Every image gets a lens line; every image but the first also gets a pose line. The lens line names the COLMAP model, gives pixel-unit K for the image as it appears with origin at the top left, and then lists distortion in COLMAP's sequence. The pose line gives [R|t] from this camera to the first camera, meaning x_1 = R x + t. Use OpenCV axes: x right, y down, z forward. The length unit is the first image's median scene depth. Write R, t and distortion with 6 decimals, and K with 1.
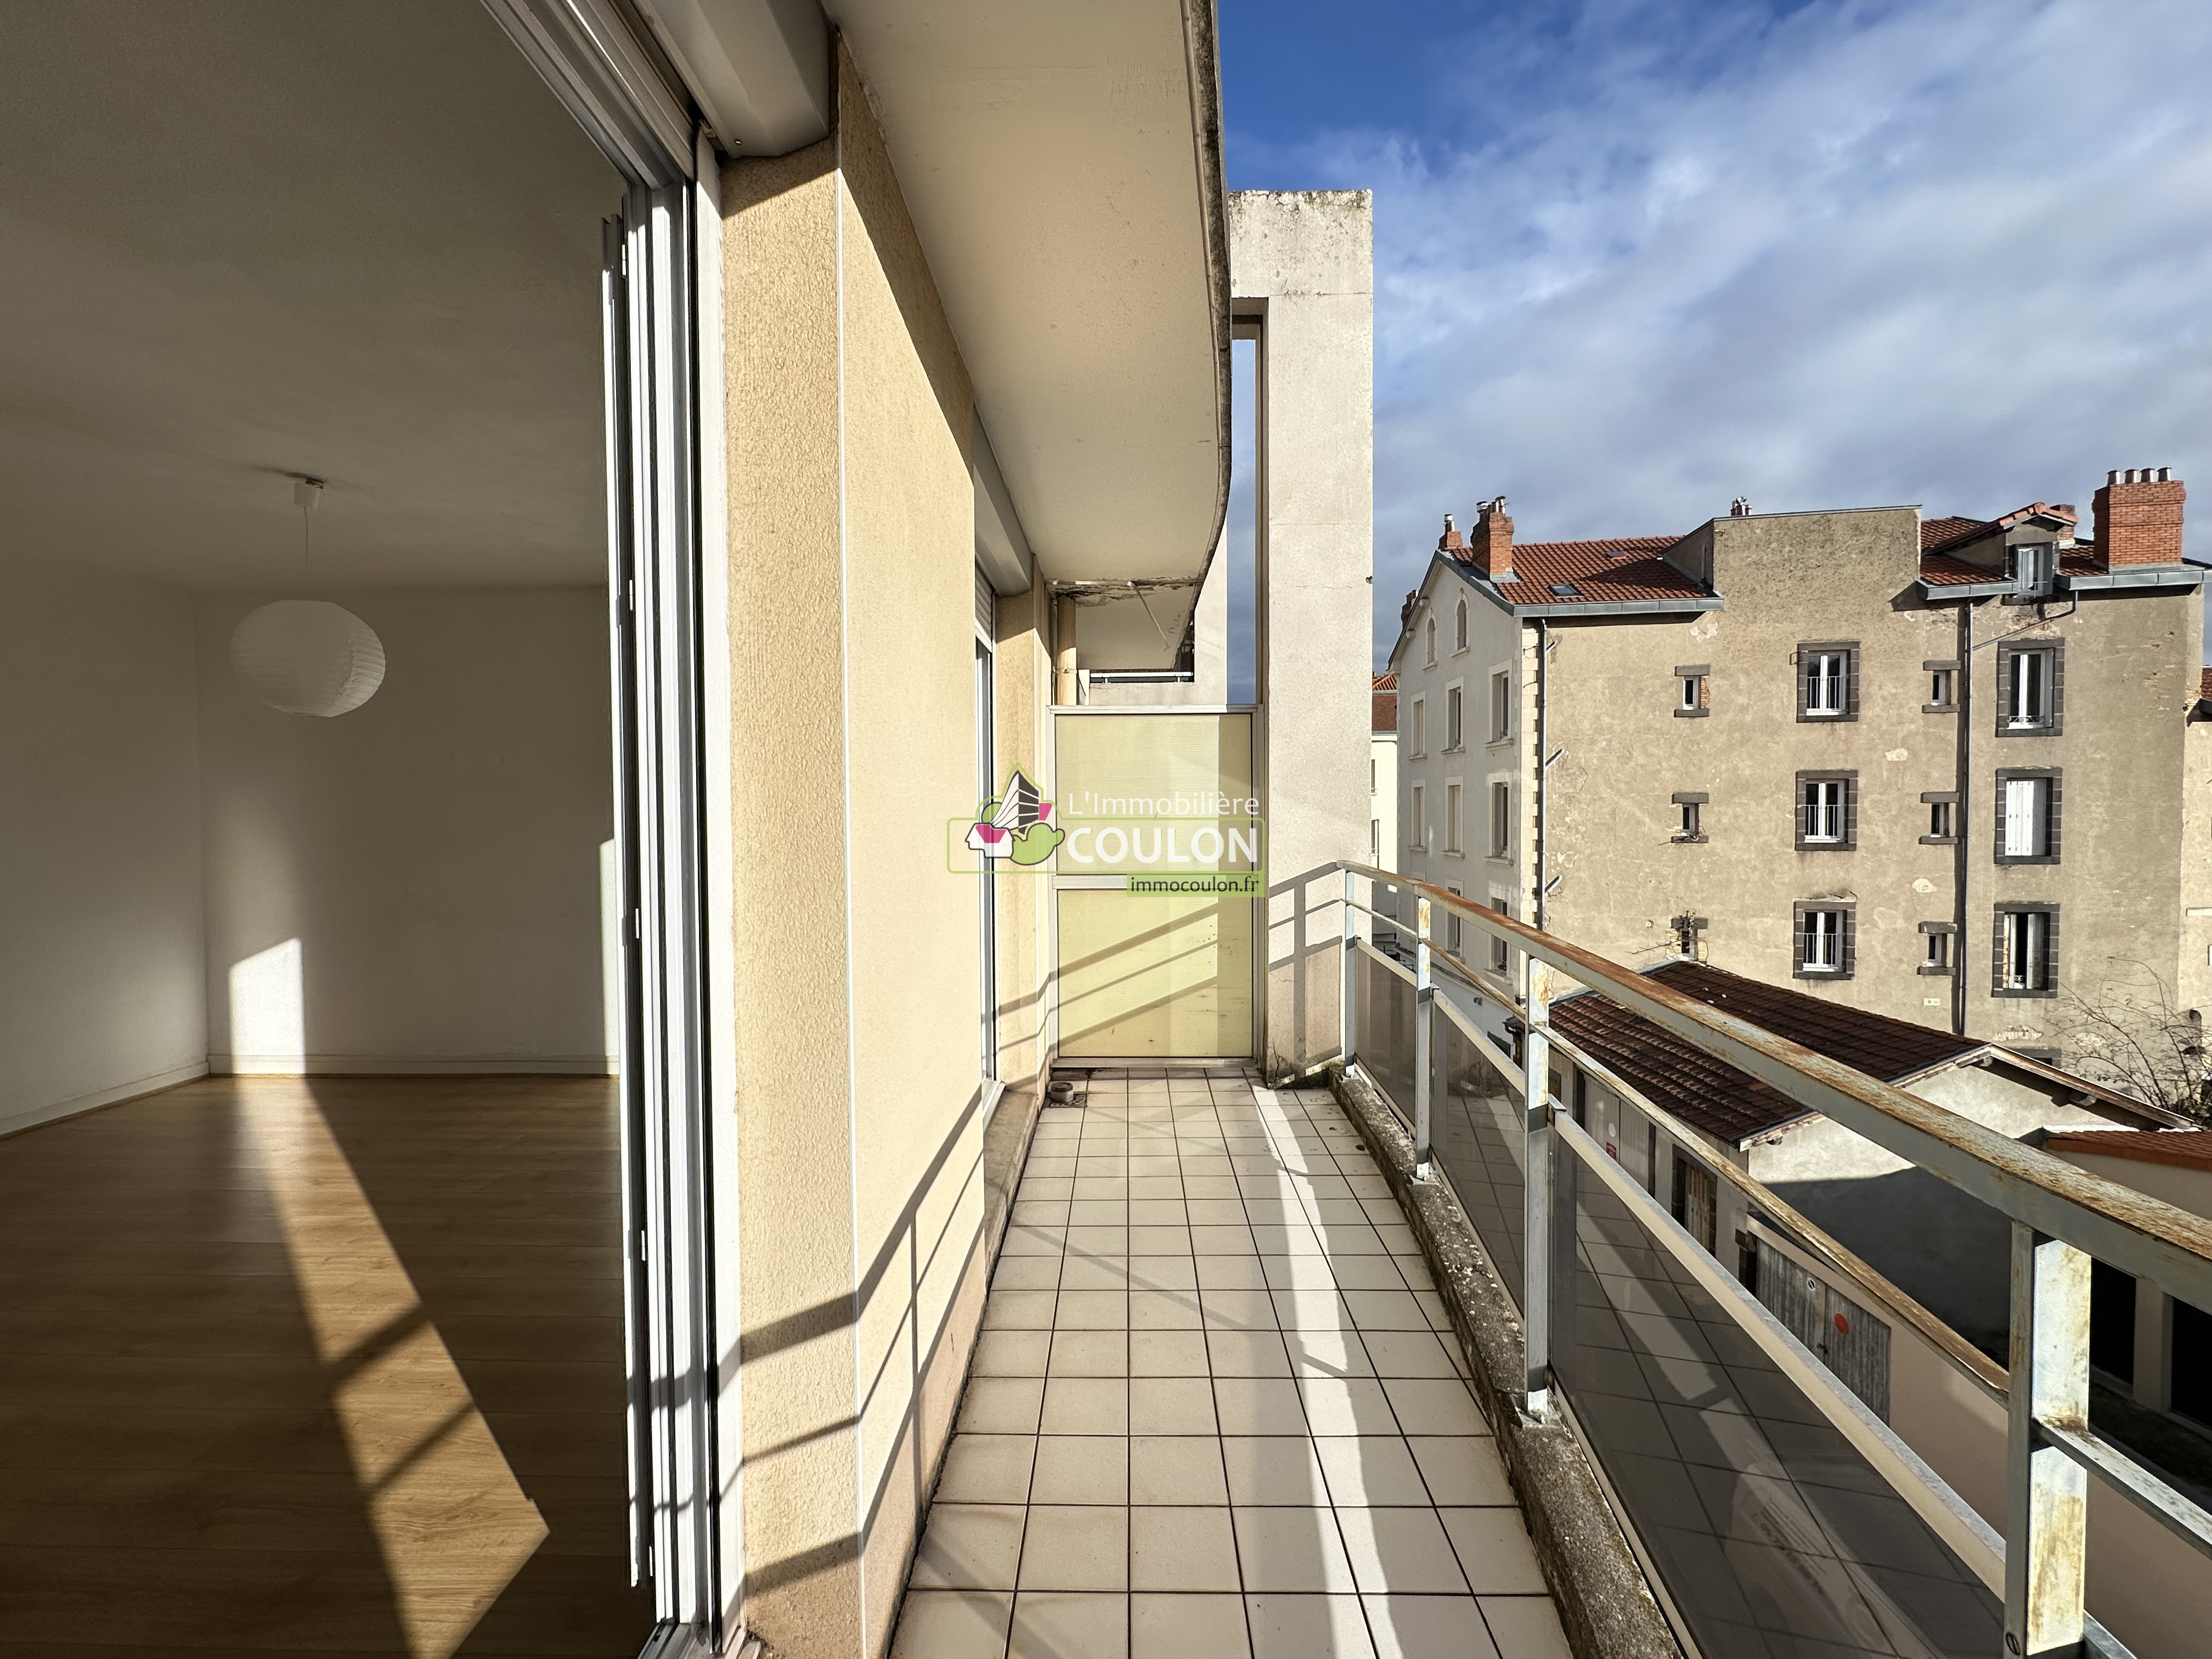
lens RADIAL K [[902.7, 0, 1094.2], [0, 902.7, 831.3], [0, 0, 1]] dist [-0.002418, -0.000170]
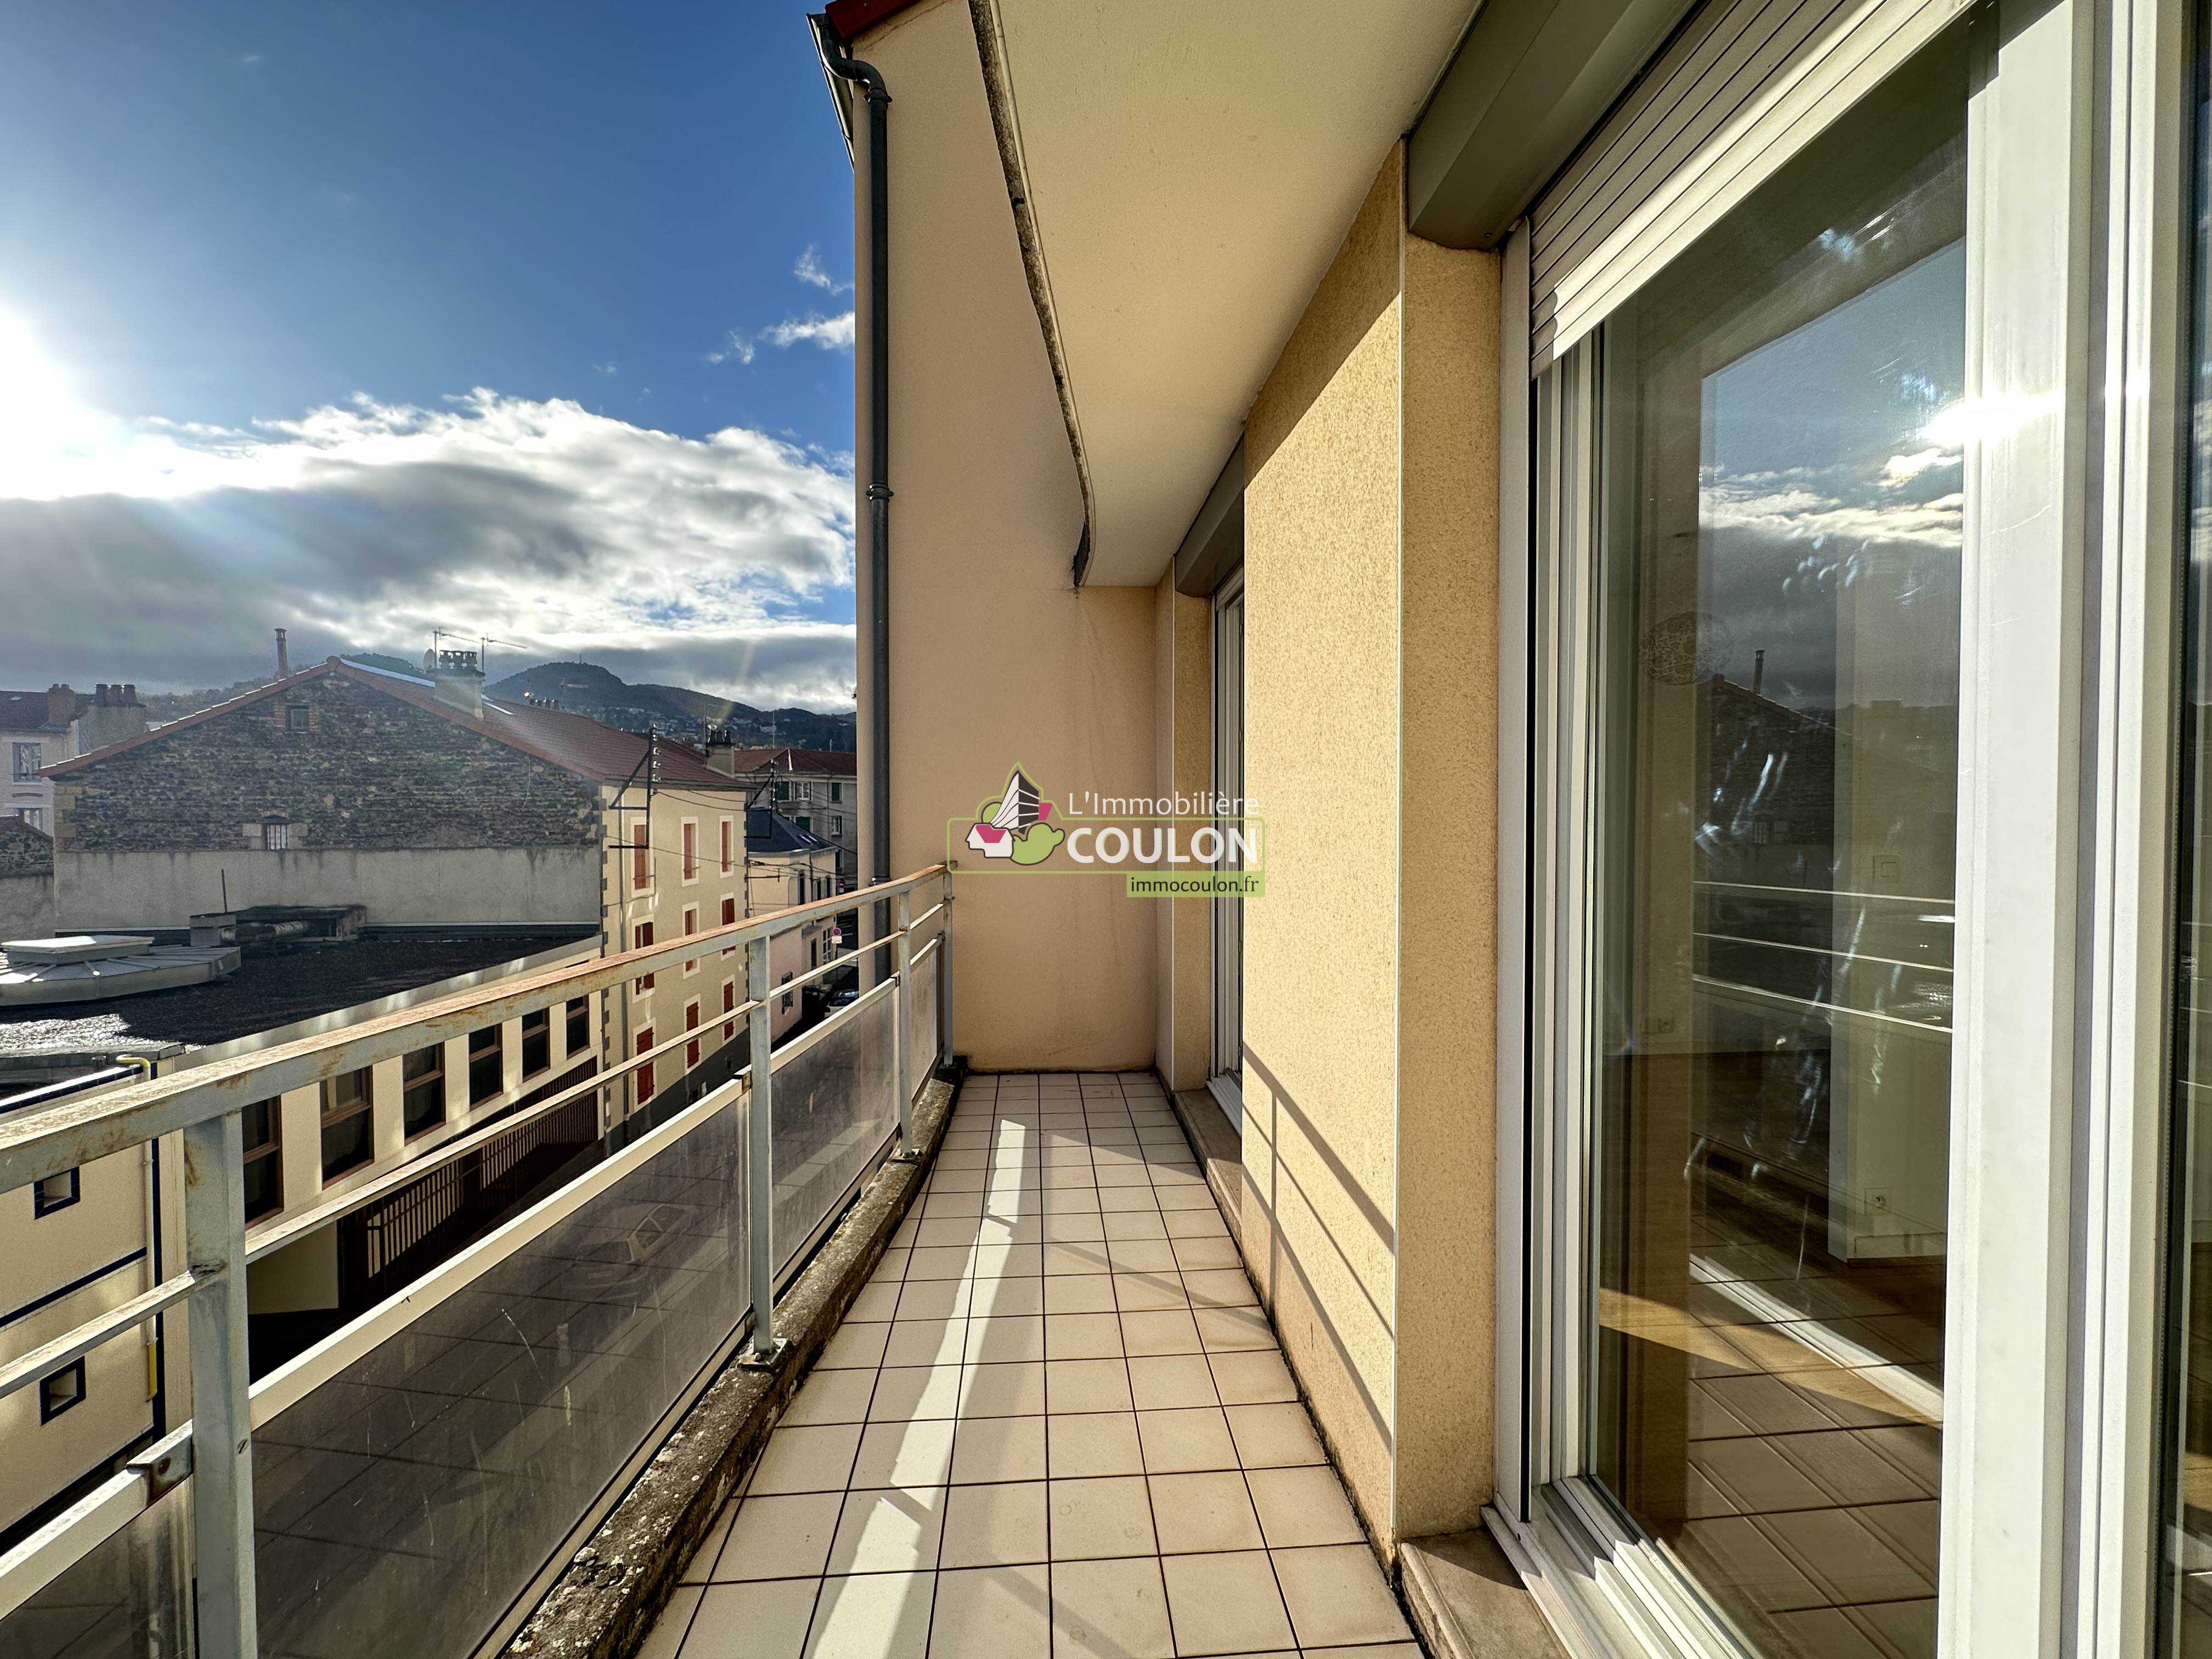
lens RADIAL K [[902.7, 0, 1112.6], [0, 902.7, 826.4], [0, 0, 1]] dist [-0.002418, -0.000170]
pose [[-0.991894, 0.011332, -0.126562, 0.186710], [0.005728, 0.998990, 0.044557, -0.040791], [0.126939, 0.043471, -0.990958, 1.983987]]
